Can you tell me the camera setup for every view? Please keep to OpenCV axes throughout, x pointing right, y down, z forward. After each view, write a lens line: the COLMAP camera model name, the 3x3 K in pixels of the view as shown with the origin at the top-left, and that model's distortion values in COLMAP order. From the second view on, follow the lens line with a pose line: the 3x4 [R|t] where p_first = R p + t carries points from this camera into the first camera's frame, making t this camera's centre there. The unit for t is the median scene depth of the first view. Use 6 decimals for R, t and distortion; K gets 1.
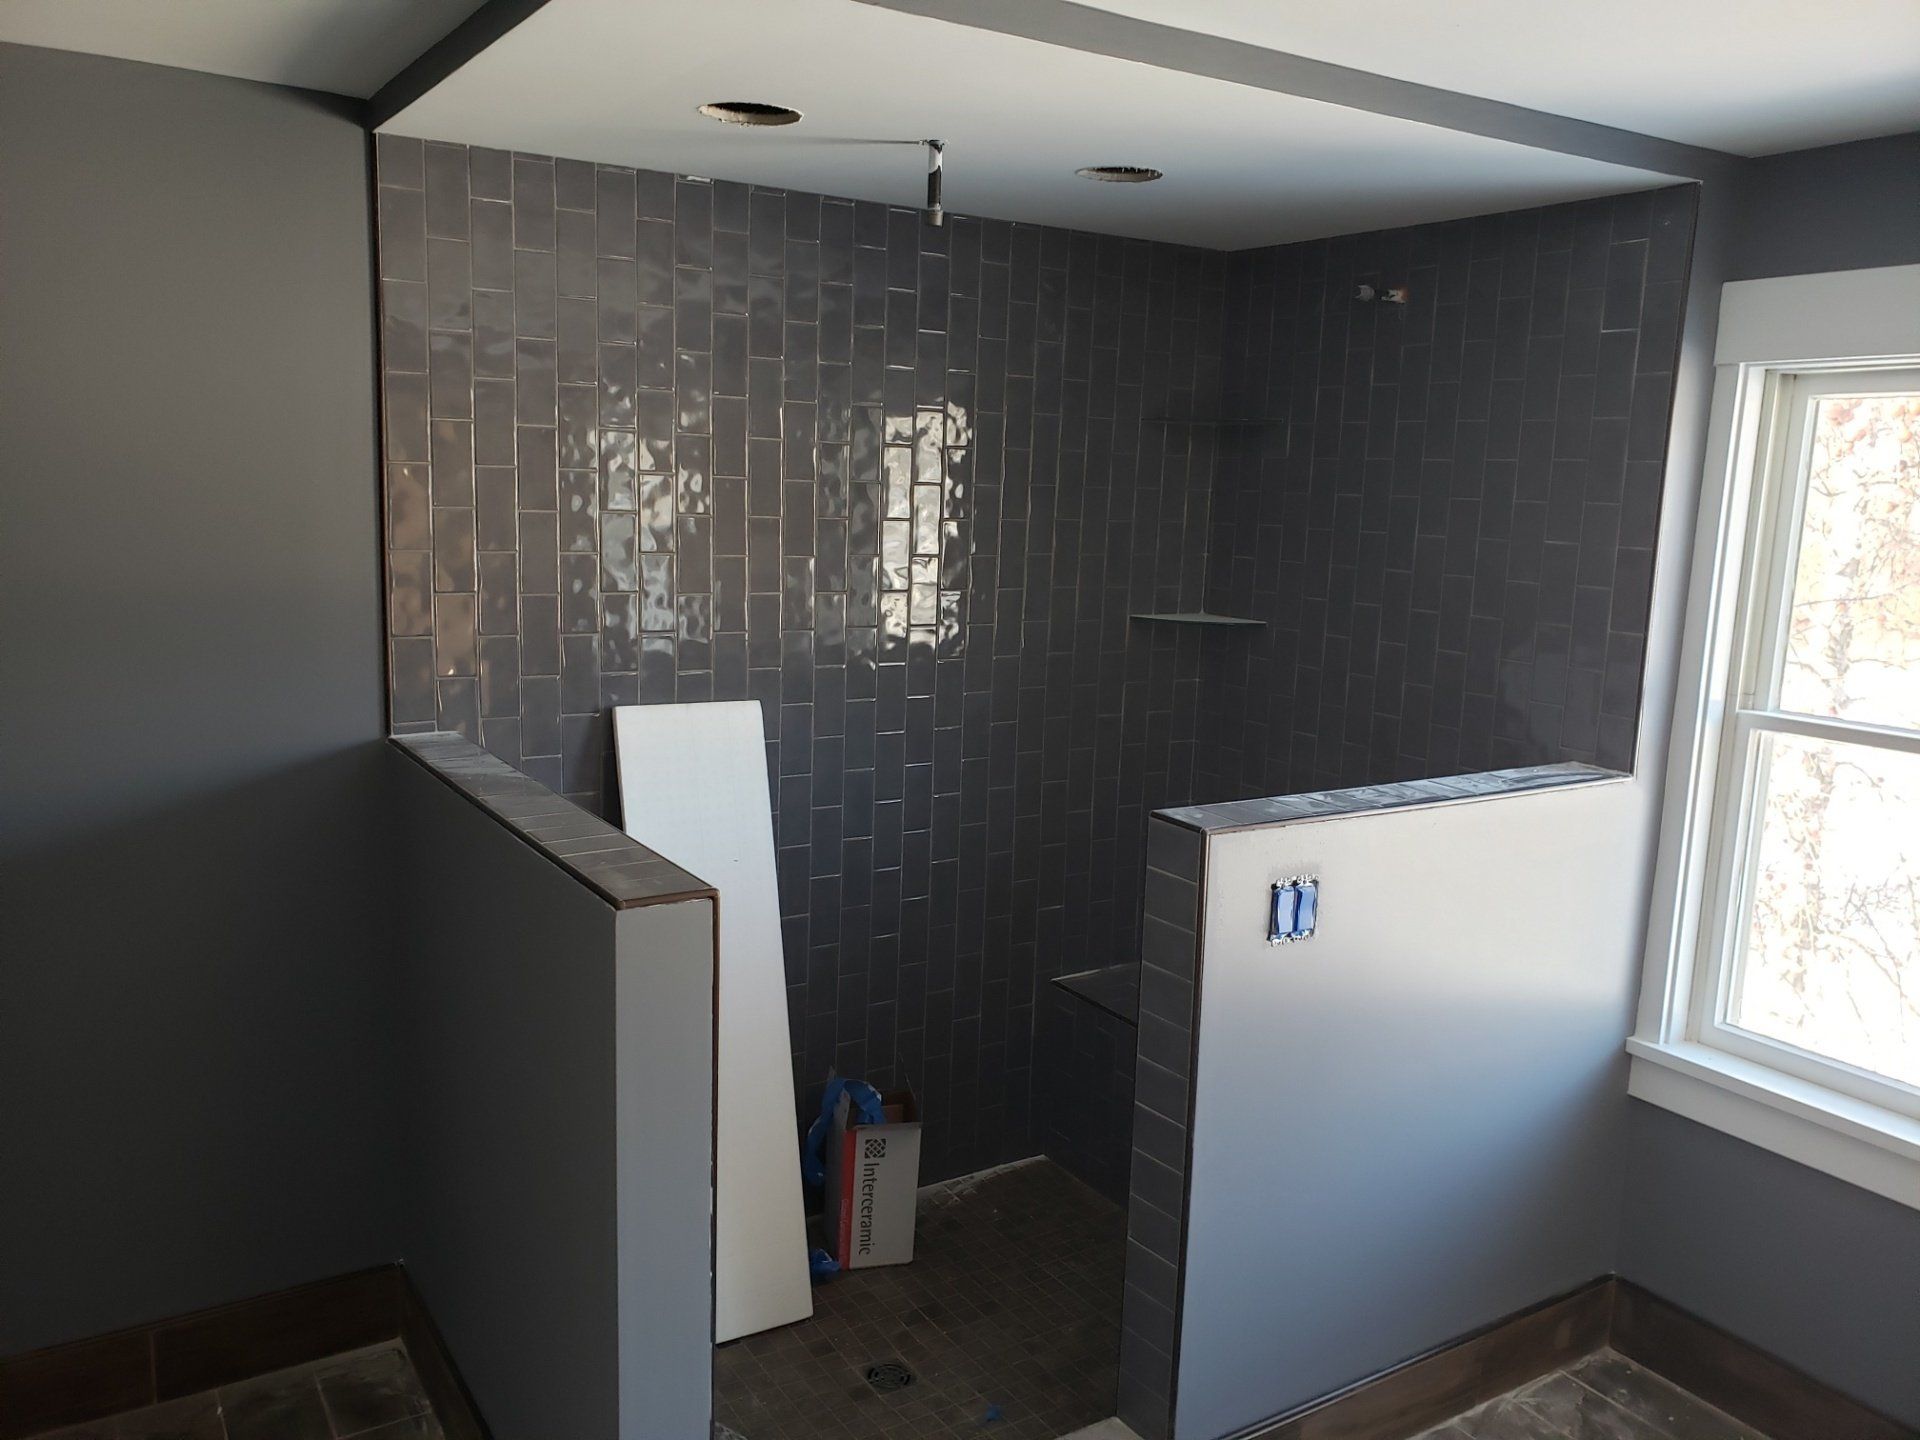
lens RADIAL K [[1522.4, 0, 959.5], [0, 1522.4, 720.2], [0, 0, 1]] dist [0.006155, -0.004537]
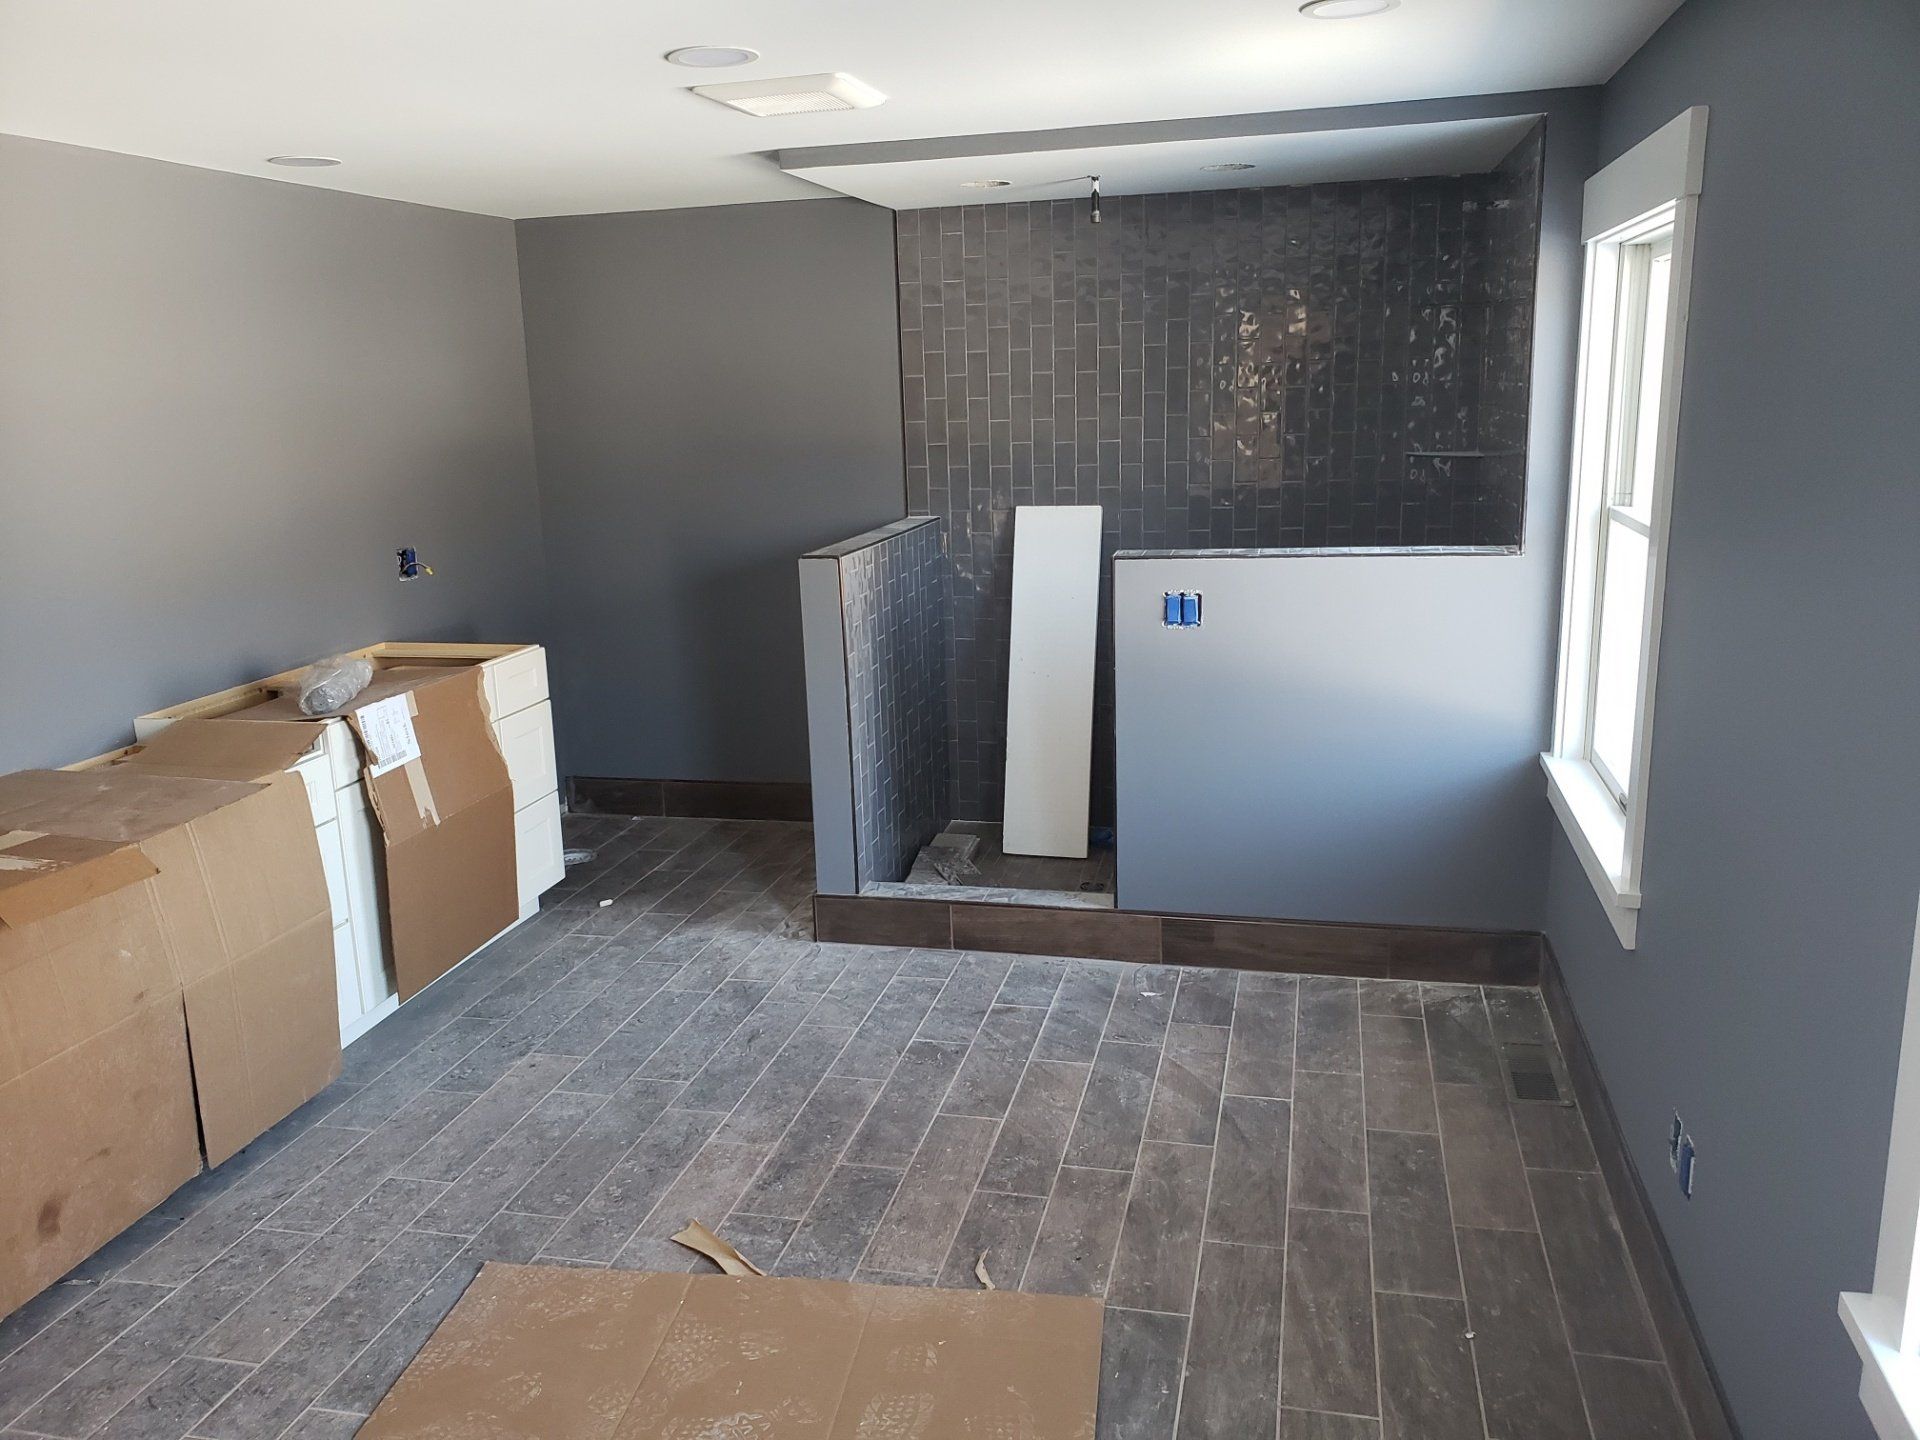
lens RADIAL K [[1522.4, 0, 959.5], [0, 1522.4, 720.2], [0, 0, 1]] dist [0.006155, -0.004537]
pose [[0.696624, 0.102417, -0.710088, 1.049051], [-0.056409, 0.994513, 0.088101, 0.090794], [0.715215, -0.021318, 0.698579, -0.319133]]
